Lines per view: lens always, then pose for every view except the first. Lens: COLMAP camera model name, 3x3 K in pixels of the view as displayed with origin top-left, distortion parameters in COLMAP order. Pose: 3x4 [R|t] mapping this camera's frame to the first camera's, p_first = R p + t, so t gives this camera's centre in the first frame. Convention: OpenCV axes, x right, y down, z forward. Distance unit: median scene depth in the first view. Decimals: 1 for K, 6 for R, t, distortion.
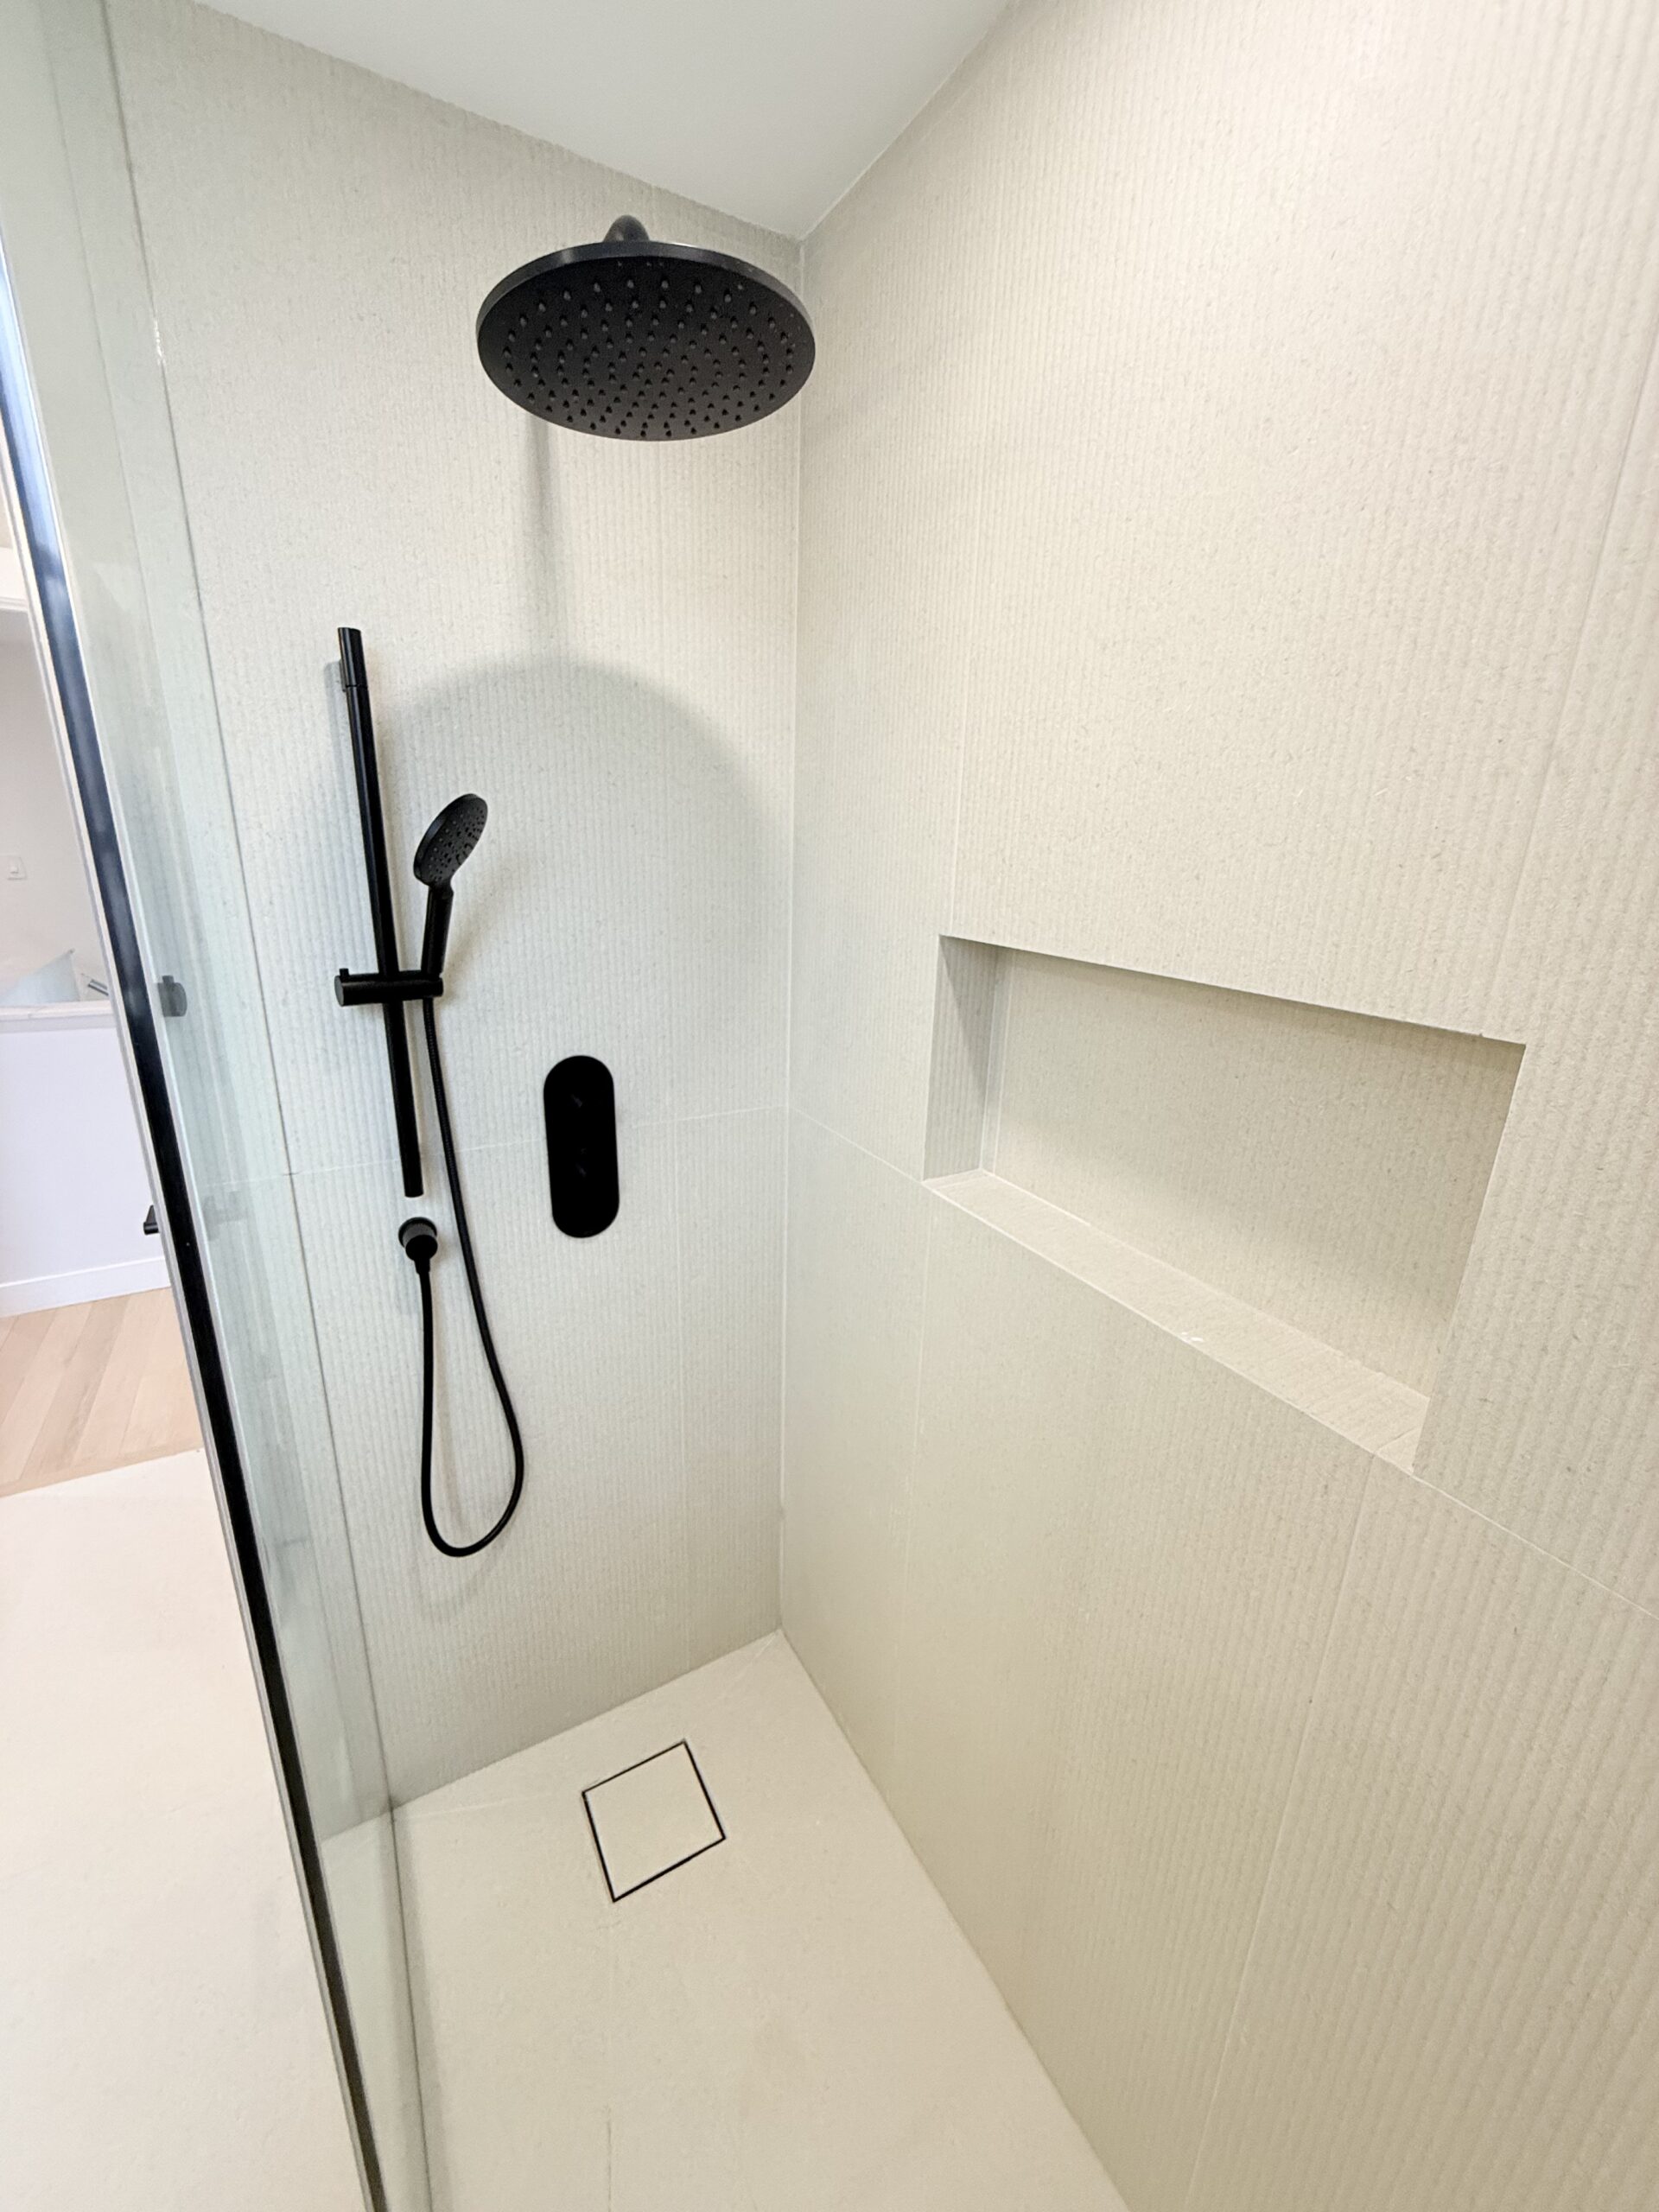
lens RADIAL K [[882.8, 0, 833.7], [0, 882.8, 1102.9], [0, 0, 1]] dist [-0.002209, 0.000547]
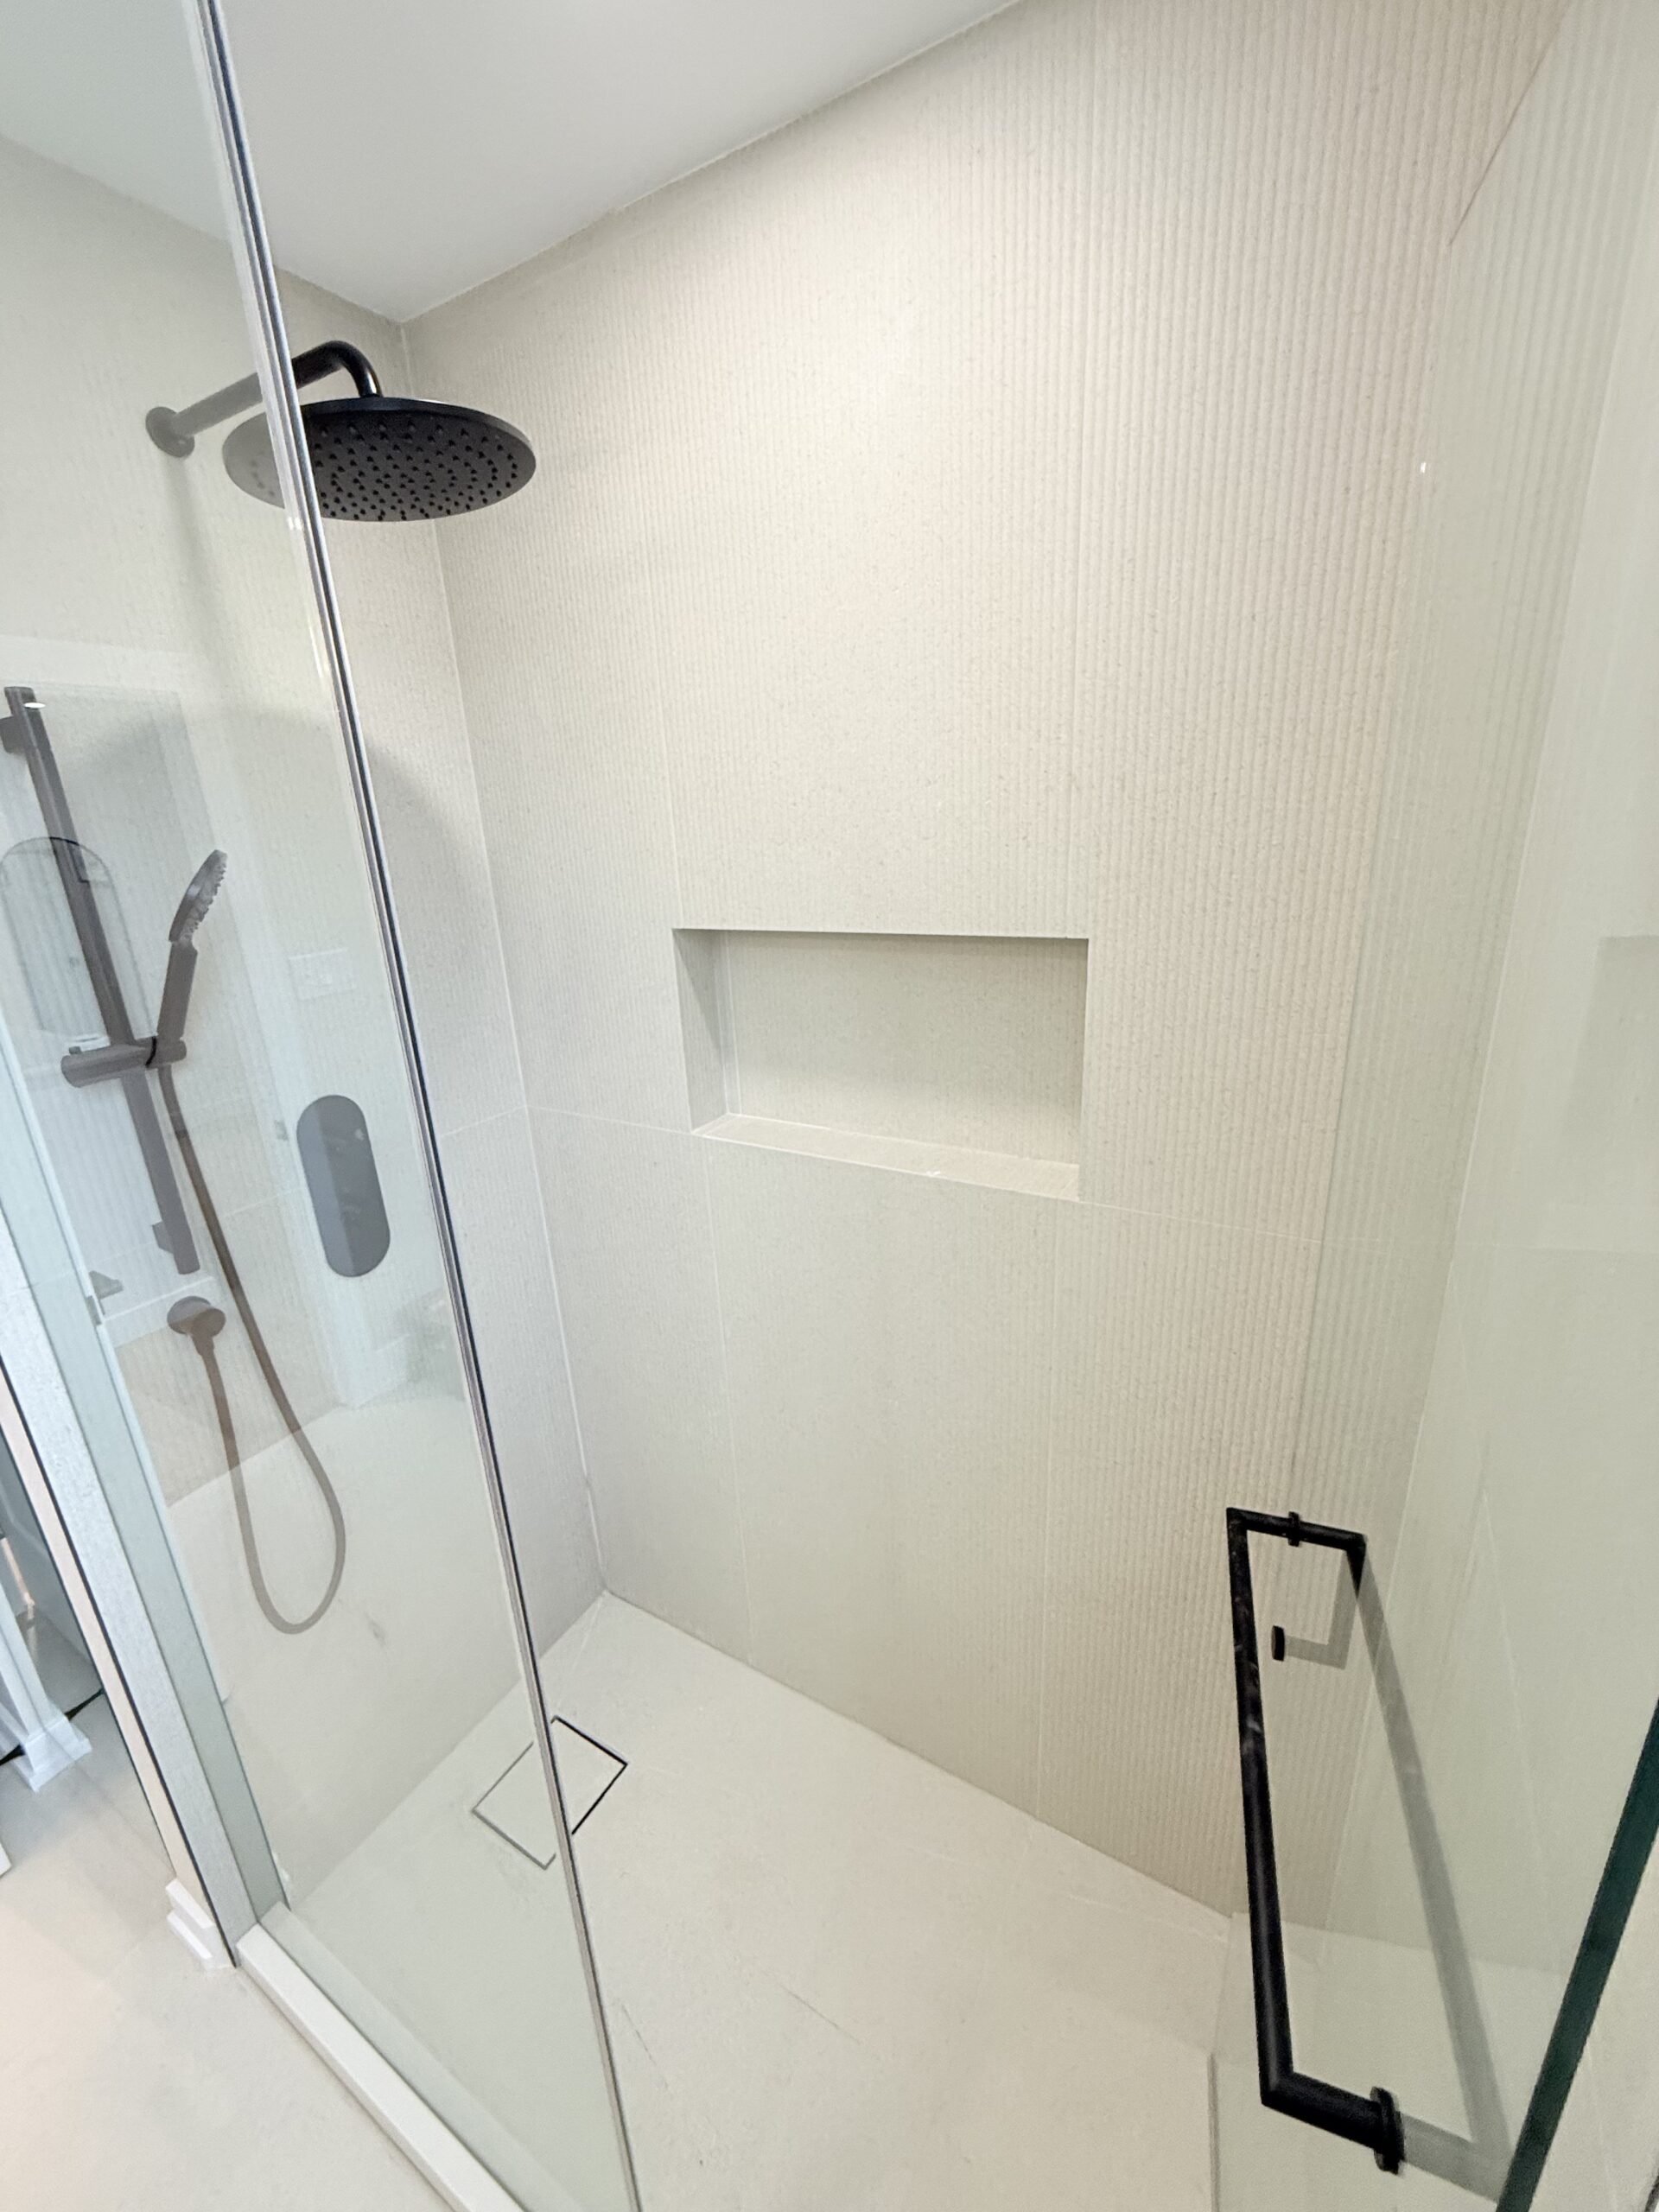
lens RADIAL K [[882.8, 0, 833.7], [0, 882.8, 1102.9], [0, 0, 1]] dist [-0.002209, 0.000547]
pose [[0.868444, -0.217591, 0.445487, -0.328443], [0.214605, 0.974986, 0.057860, 0.027468], [-0.446933, 0.045355, 0.893417, -0.219009]]
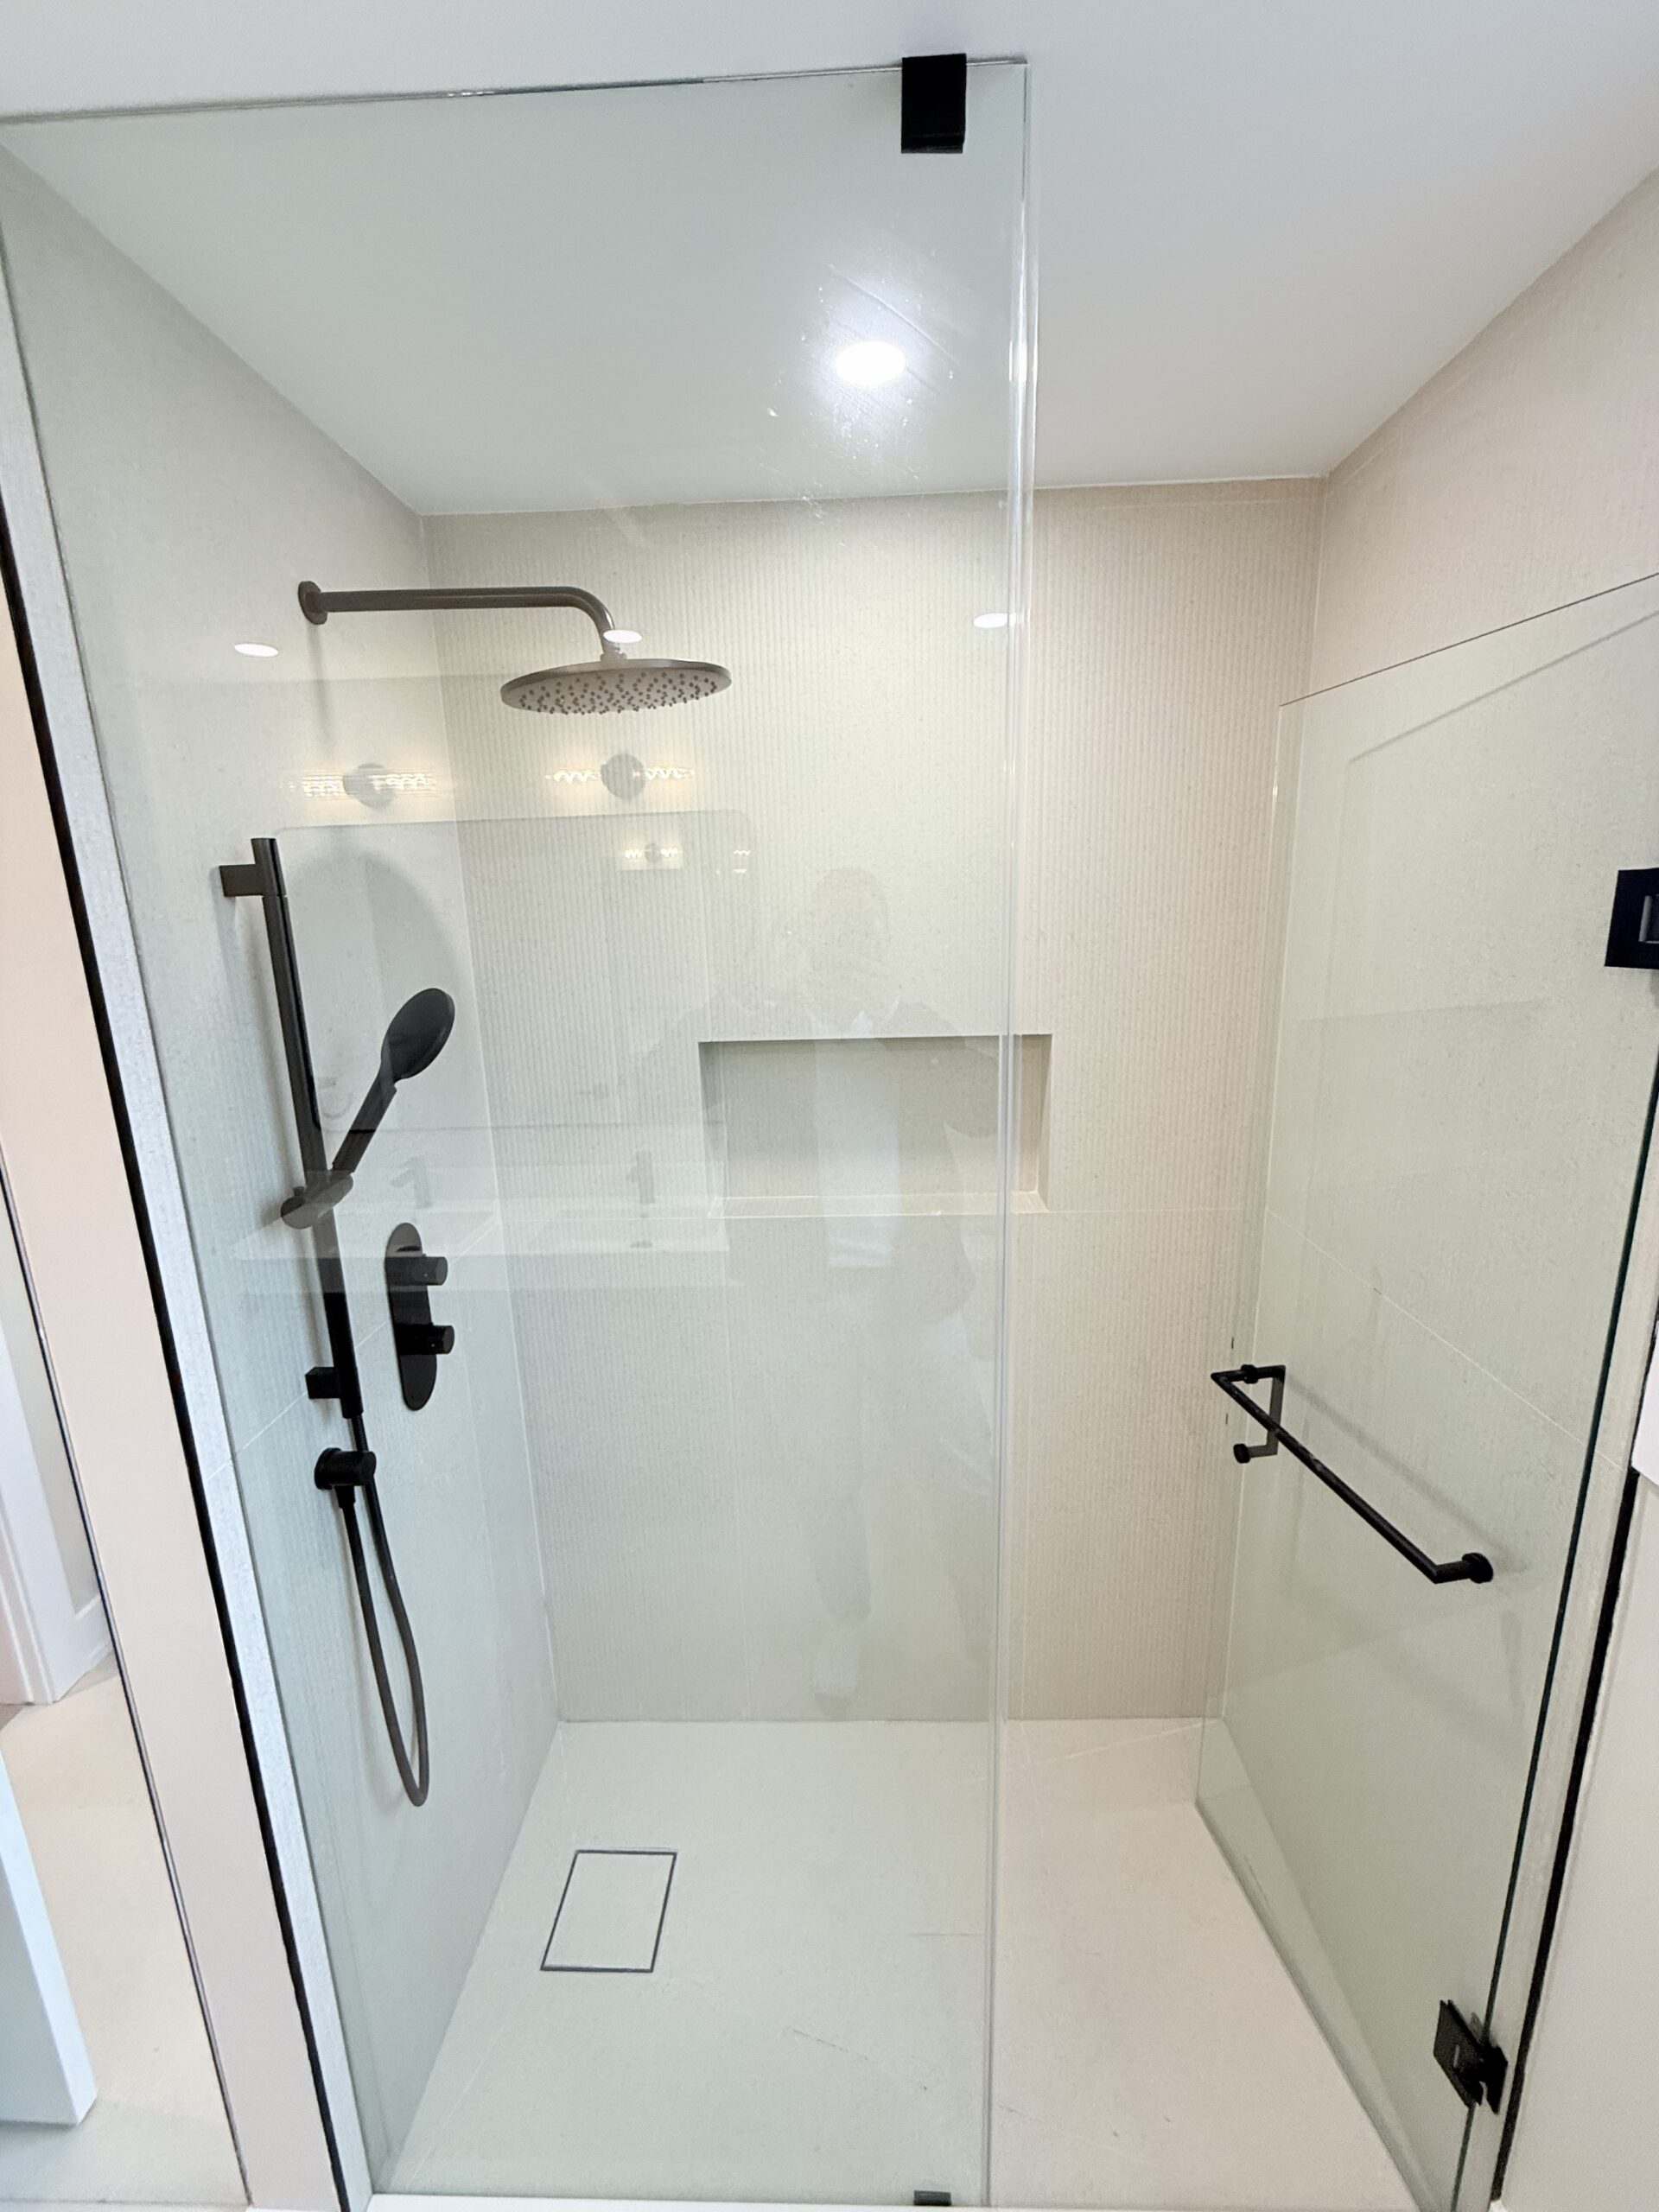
lens RADIAL K [[882.8, 0, 833.7], [0, 882.8, 1102.9], [0, 0, 1]] dist [-0.002209, 0.000547]
pose [[0.524197, -0.226690, 0.820871, -1.126194], [0.291182, 0.953533, 0.077380, -0.164193], [-0.800269, 0.198460, 0.565847, 0.020908]]
